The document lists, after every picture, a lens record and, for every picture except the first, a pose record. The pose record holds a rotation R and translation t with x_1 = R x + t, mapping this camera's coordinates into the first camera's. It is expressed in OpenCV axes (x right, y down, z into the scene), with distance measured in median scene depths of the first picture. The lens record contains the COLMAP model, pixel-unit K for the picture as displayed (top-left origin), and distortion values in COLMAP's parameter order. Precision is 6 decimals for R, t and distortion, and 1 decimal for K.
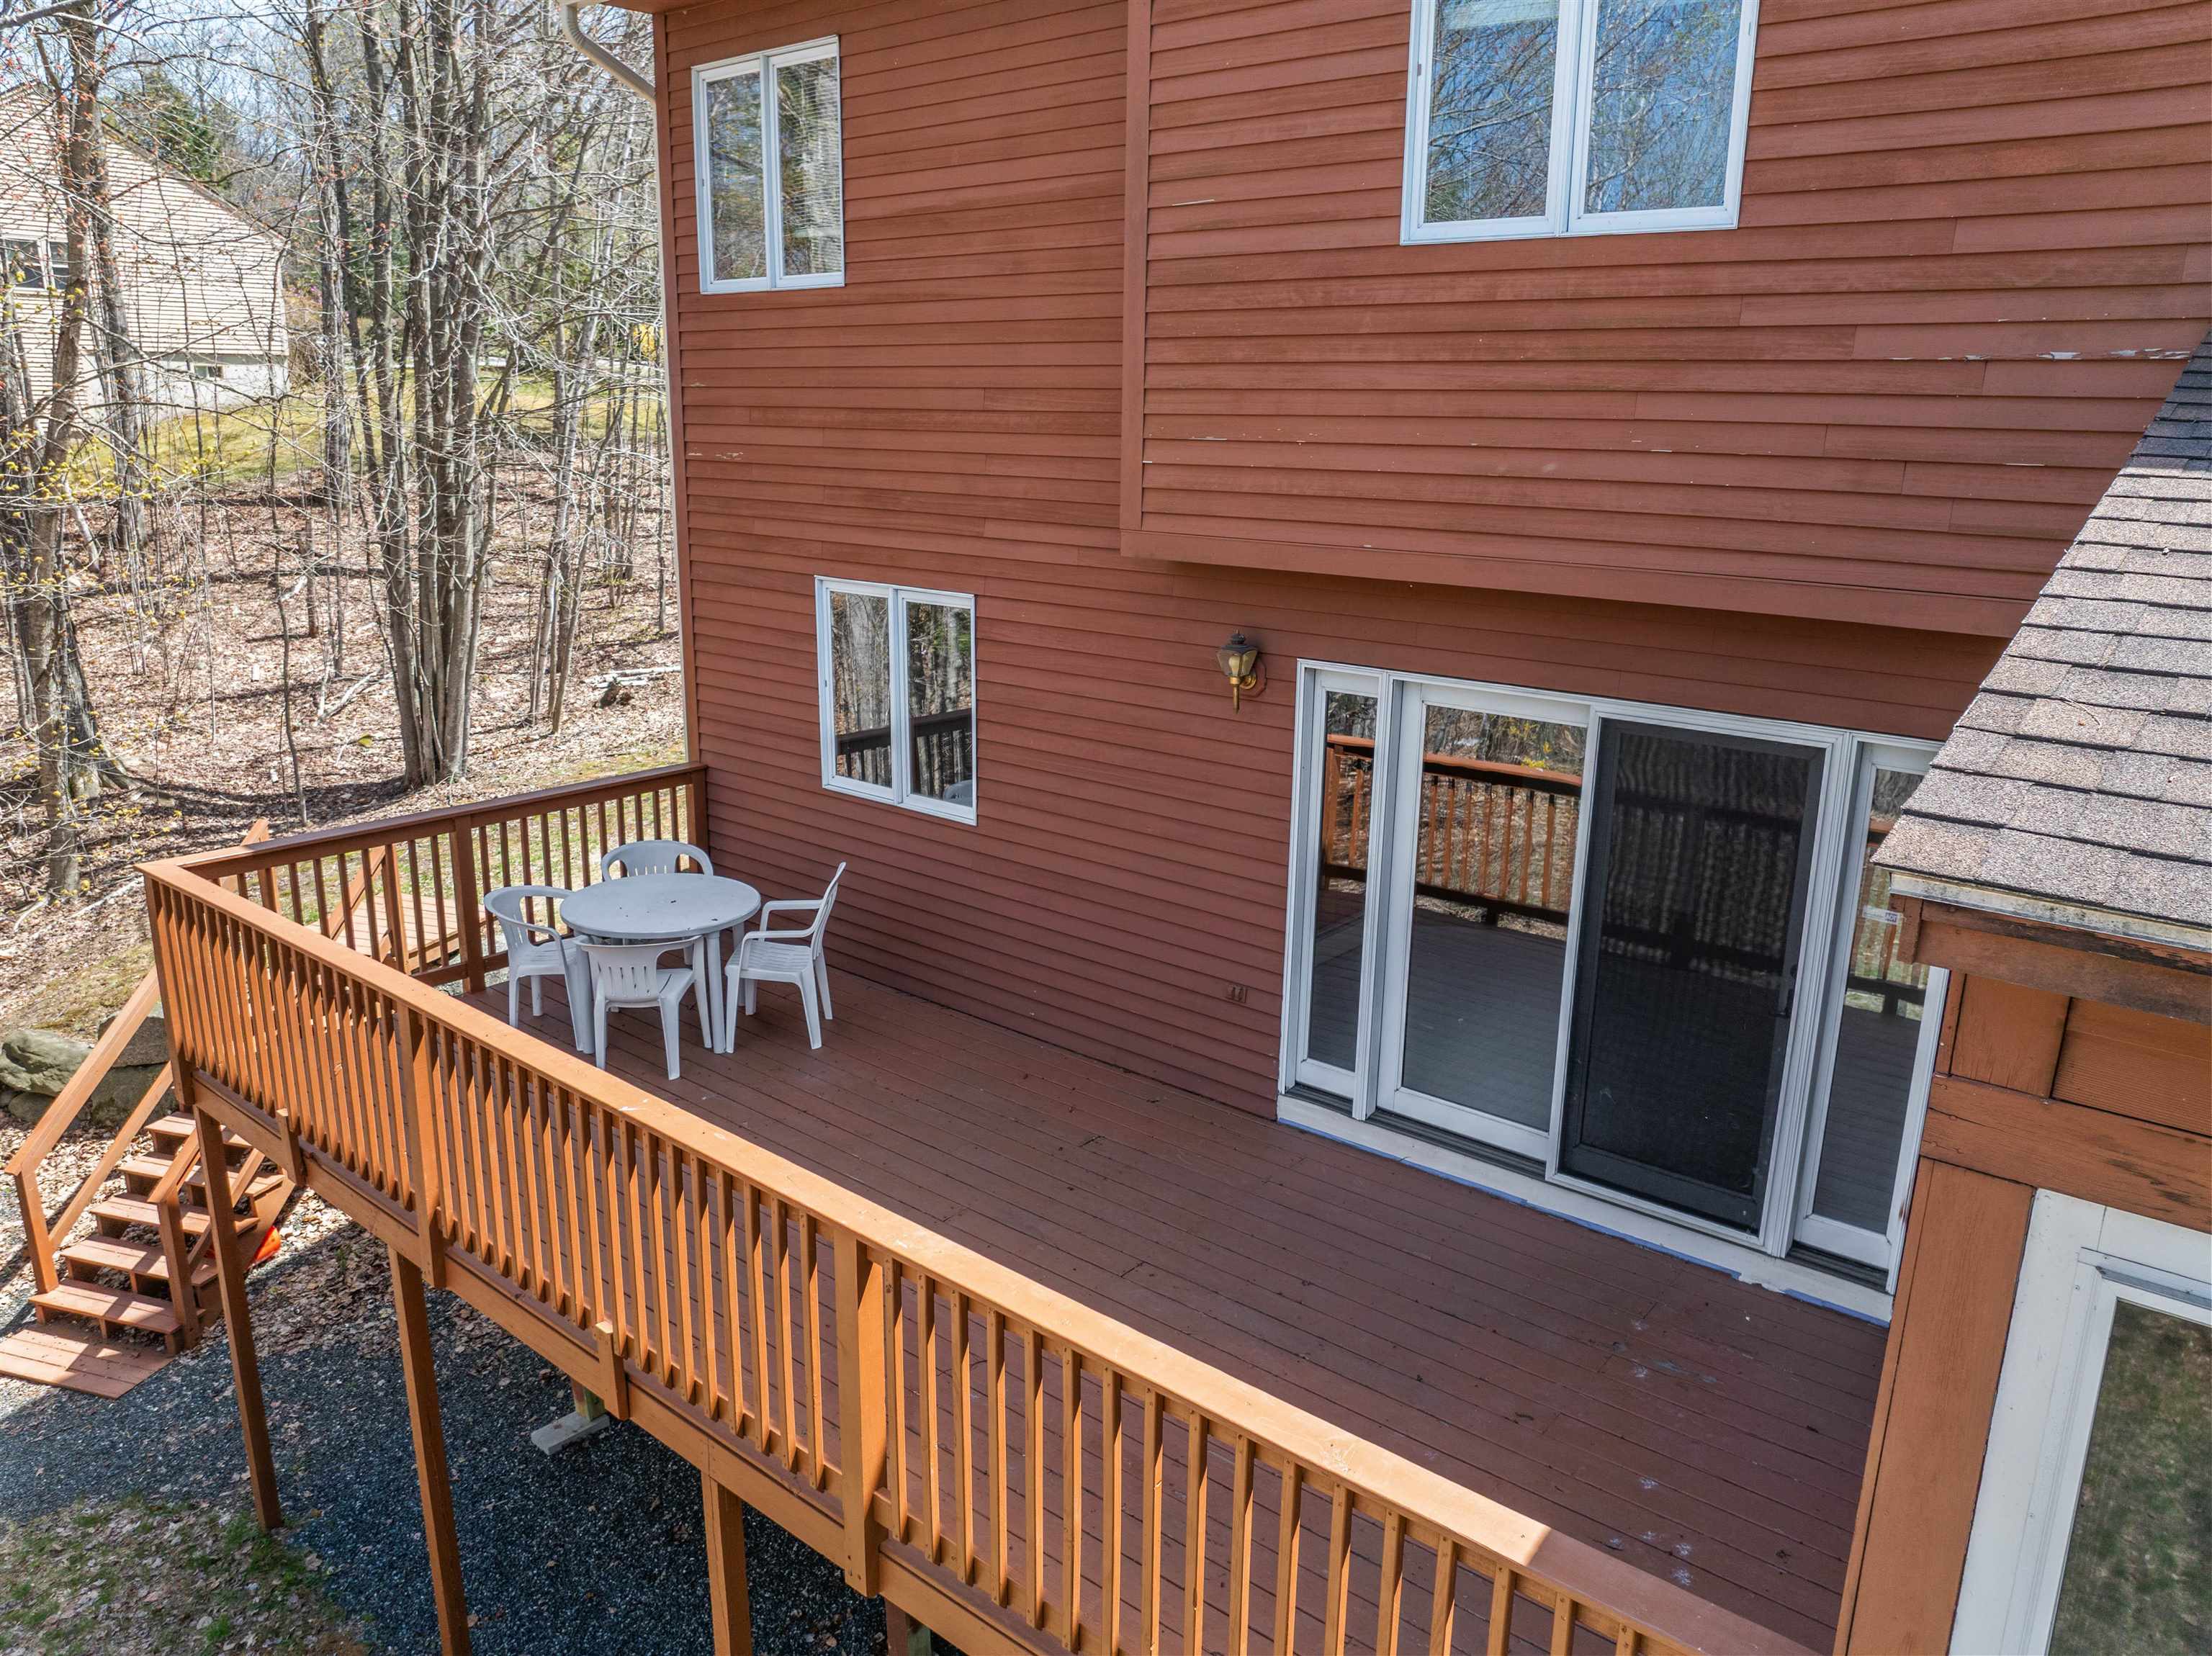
lens RADIAL K [[1559.6, 0, 1106.0], [0, 1559.6, 828.0], [0, 0, 1]] dist [-0.044522, 0.017968]
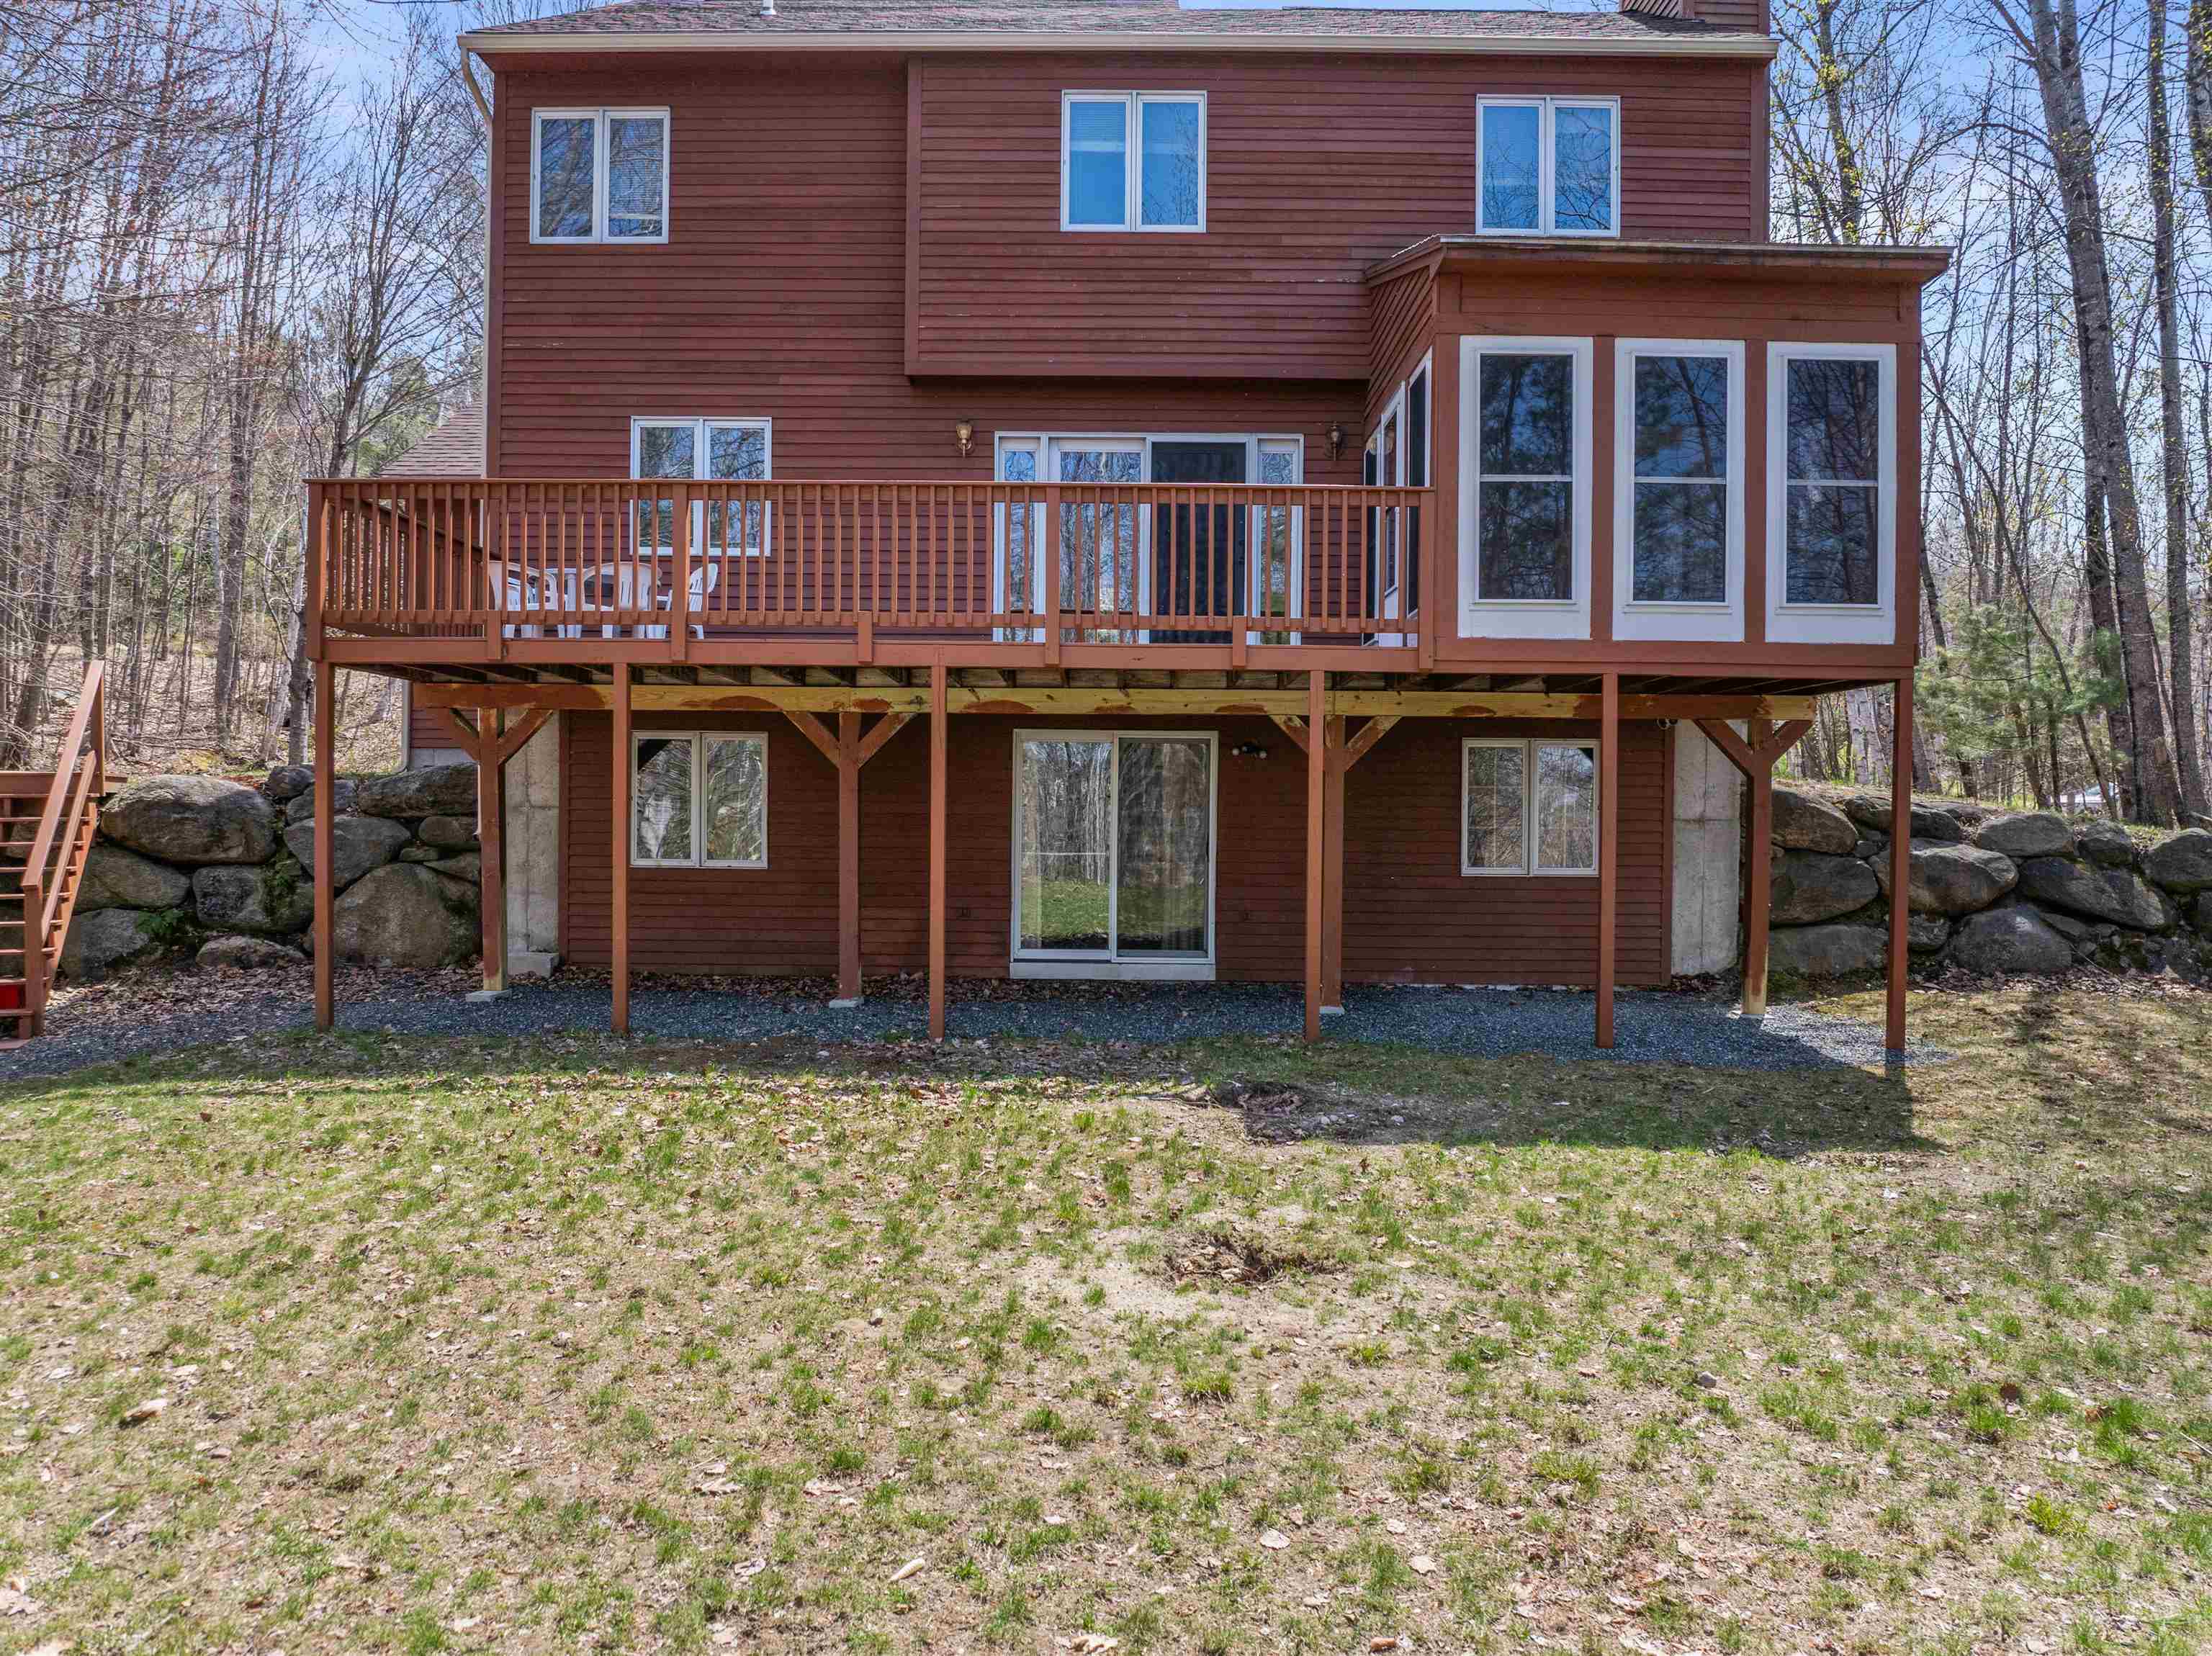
lens RADIAL K [[1559.6, 0, 1106.0], [0, 1559.6, 828.0], [0, 0, 1]] dist [-0.044522, 0.017968]
pose [[0.775731, -0.014312, 0.630902, -1.087540], [0.162786, 0.970447, -0.178141, 0.805632], [-0.609707, 0.240891, 0.755135, -0.507726]]
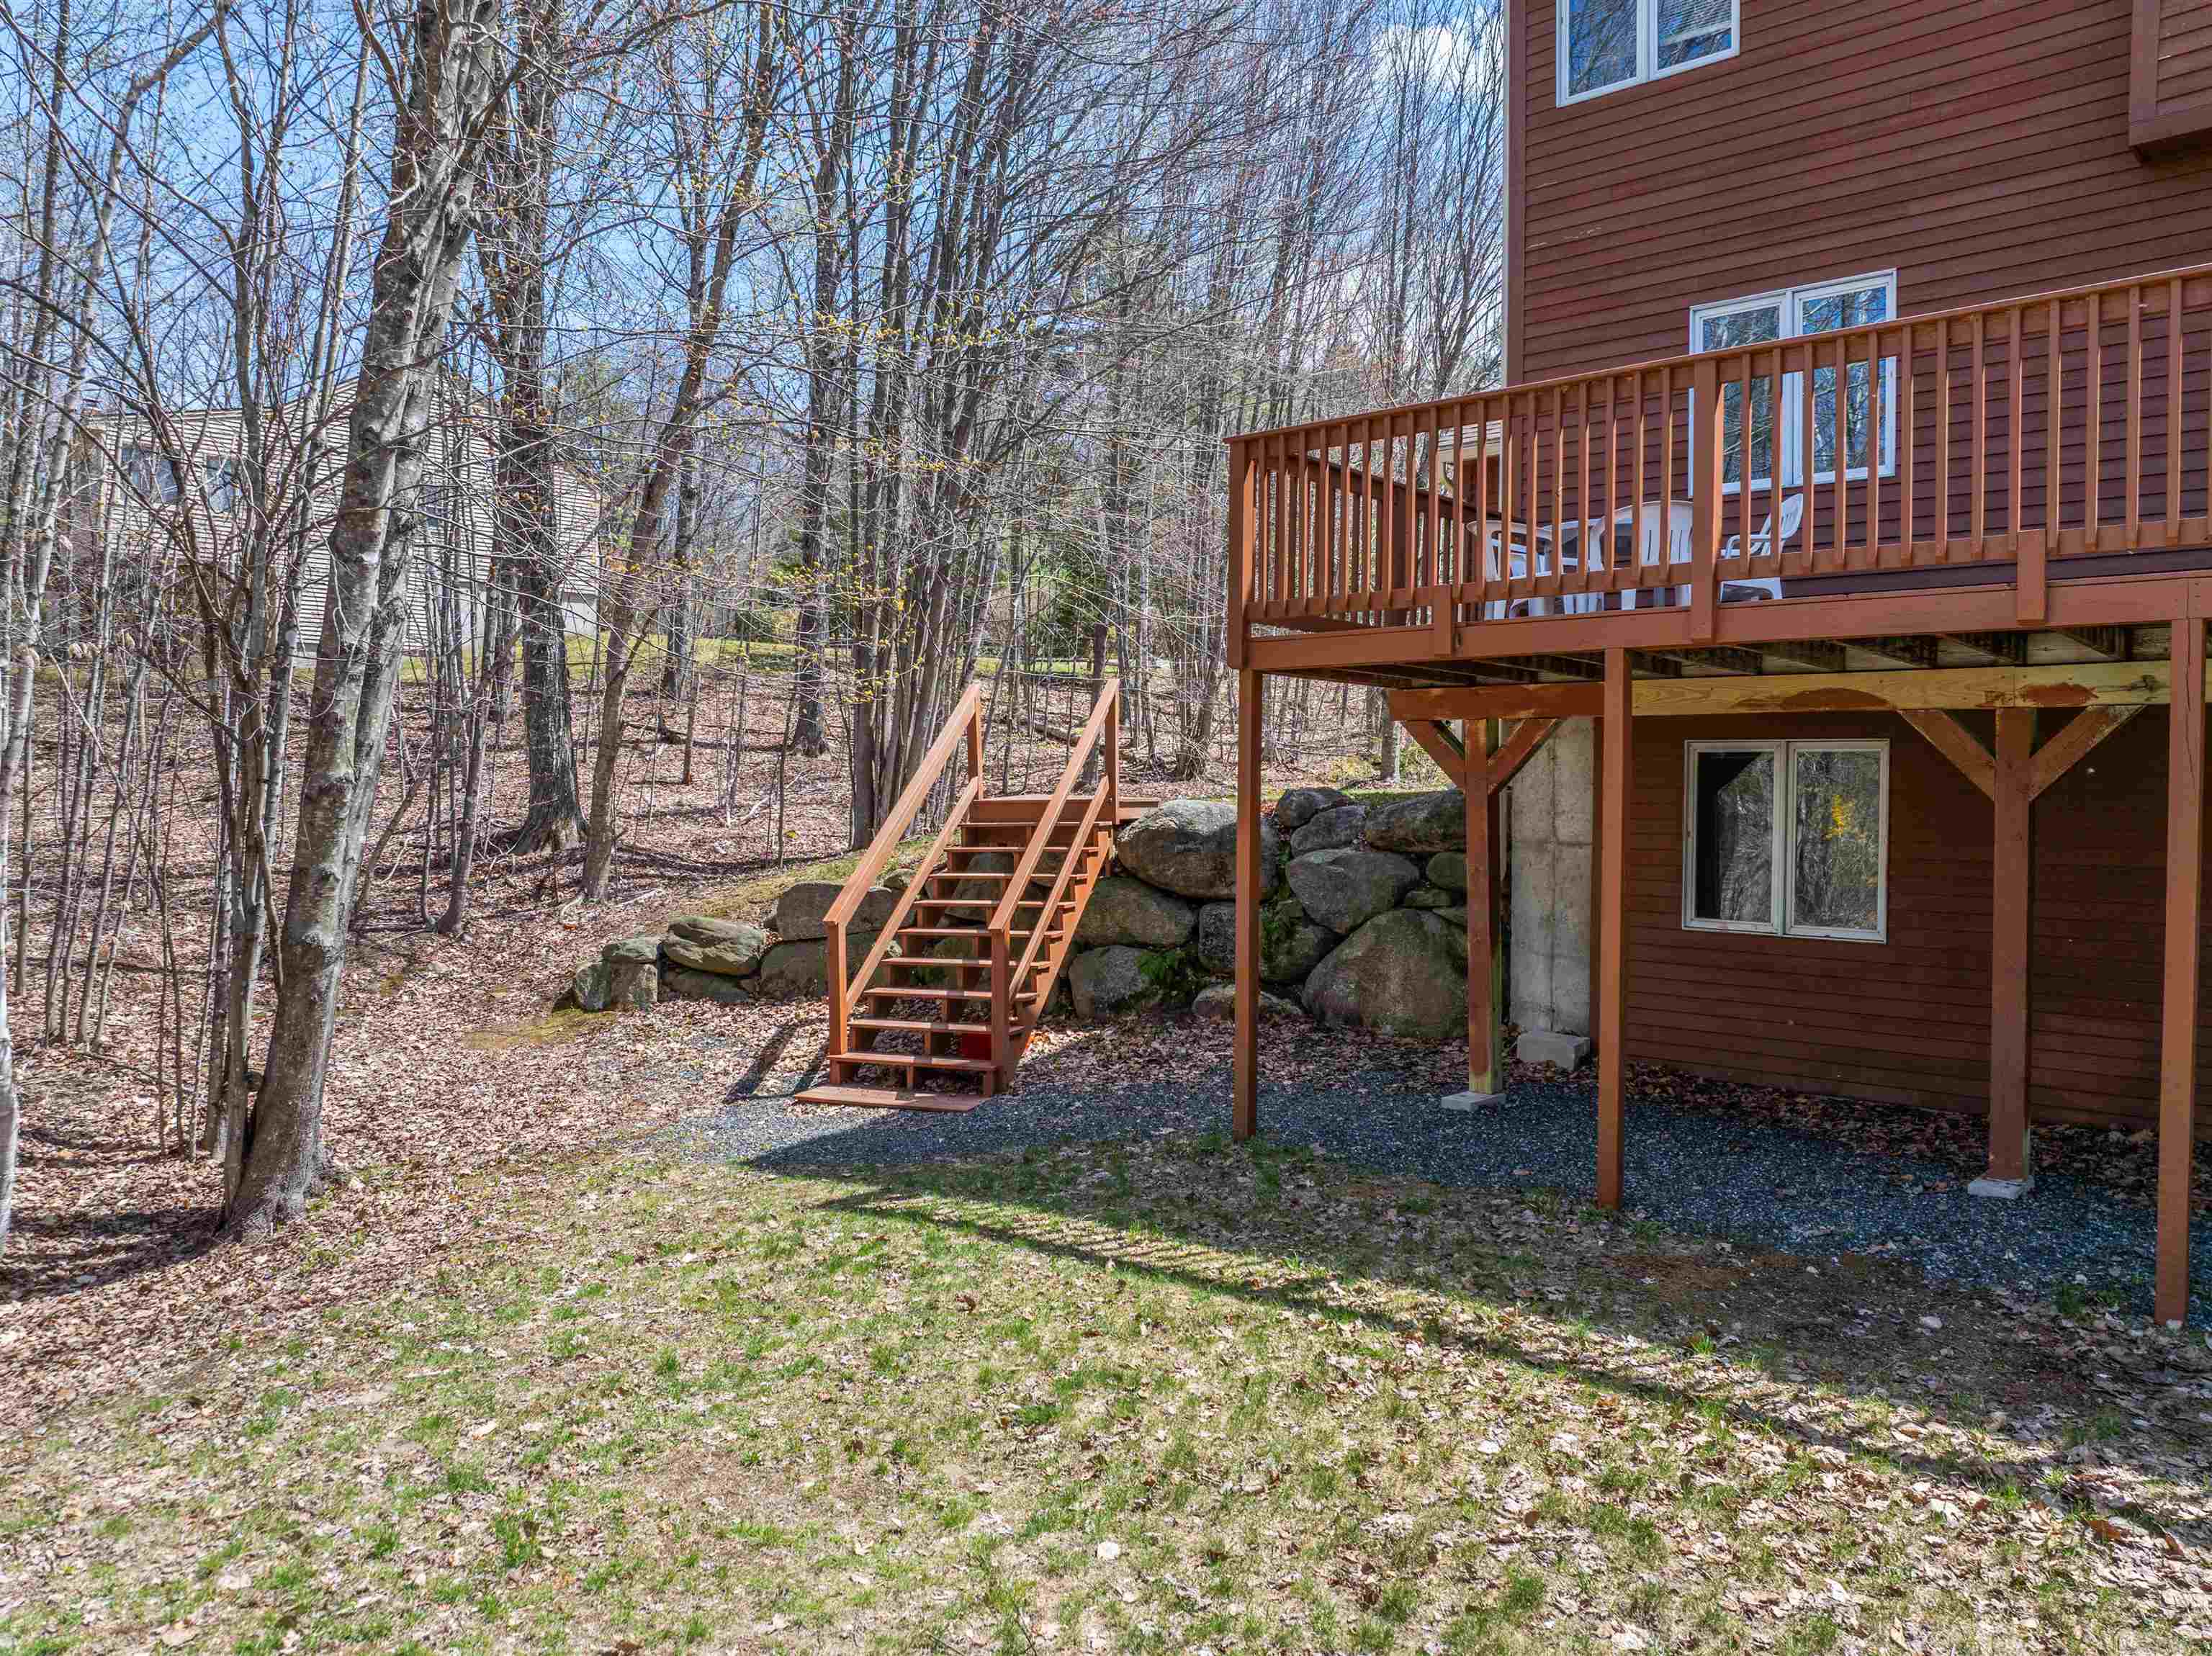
lens RADIAL K [[1559.6, 0, 1106.0], [0, 1559.6, 828.0], [0, 0, 1]] dist [-0.044522, 0.017968]
pose [[0.998988, -0.004285, -0.044775, -0.758418], [-0.006244, 0.972603, -0.232390, 0.637715], [0.044545, 0.232435, 0.971591, -0.040059]]
